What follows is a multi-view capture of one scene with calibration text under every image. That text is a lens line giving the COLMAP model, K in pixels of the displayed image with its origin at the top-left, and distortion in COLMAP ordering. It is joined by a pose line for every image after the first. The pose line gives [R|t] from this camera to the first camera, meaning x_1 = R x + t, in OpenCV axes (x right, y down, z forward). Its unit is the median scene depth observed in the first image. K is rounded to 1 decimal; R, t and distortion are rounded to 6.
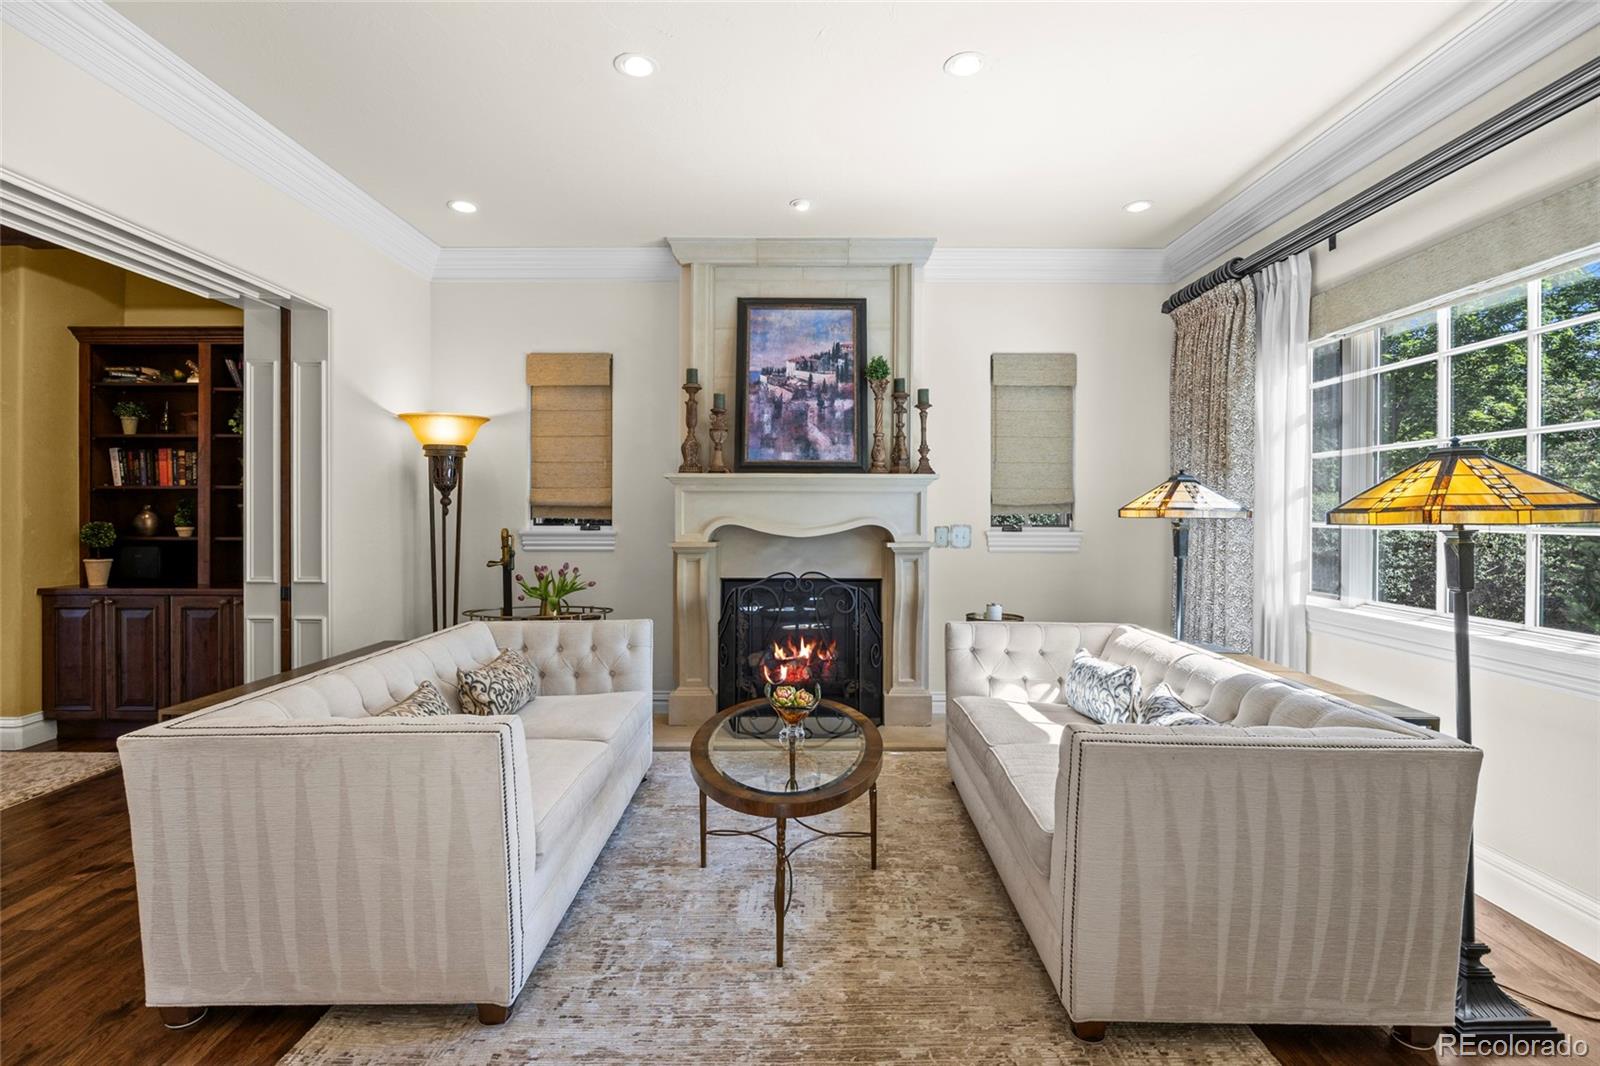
lens RADIAL K [[716.2, 0, 806.0], [0, 716.2, 504.0], [0, 0, 1]] dist [-0.019053, 0.001599]
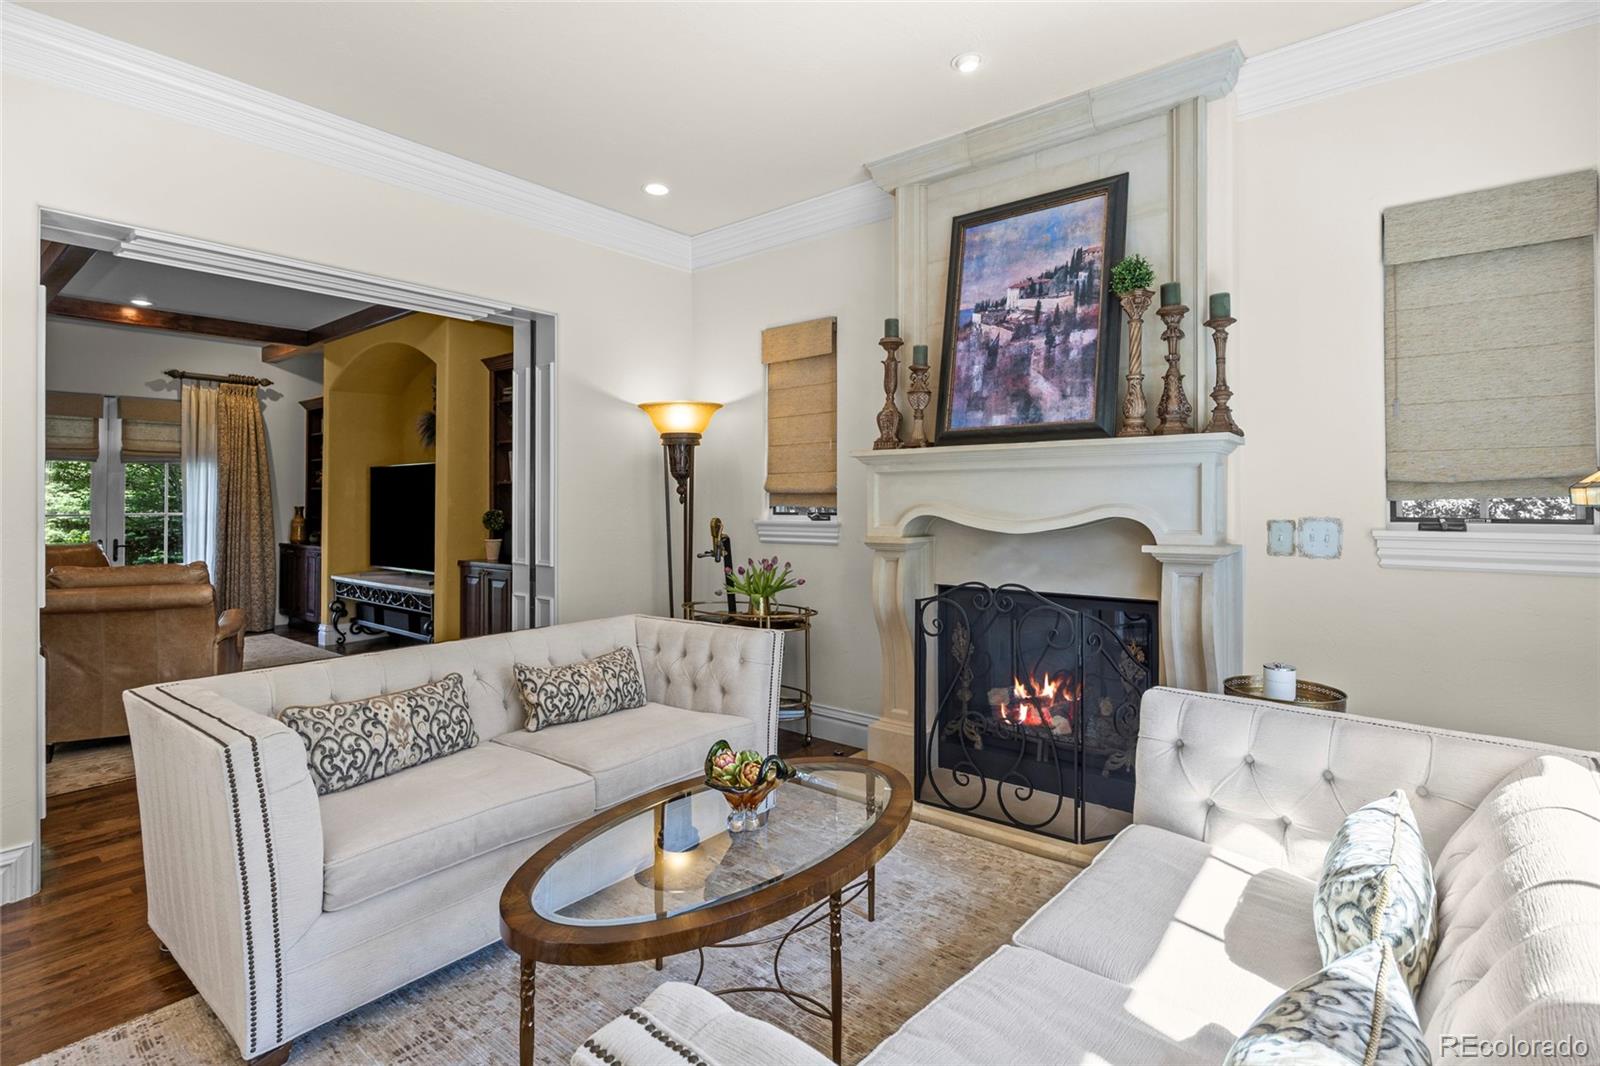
lens RADIAL K [[771.8, 0, 803.0], [0, 771.8, 481.6], [0, 0, 1]] dist [-0.001861, -0.000192]
pose [[0.775731, -0.020510, -0.630730, 0.300761], [0.011013, 0.999759, -0.018966, 0.007289], [0.630967, 0.007766, 0.775771, 0.269195]]
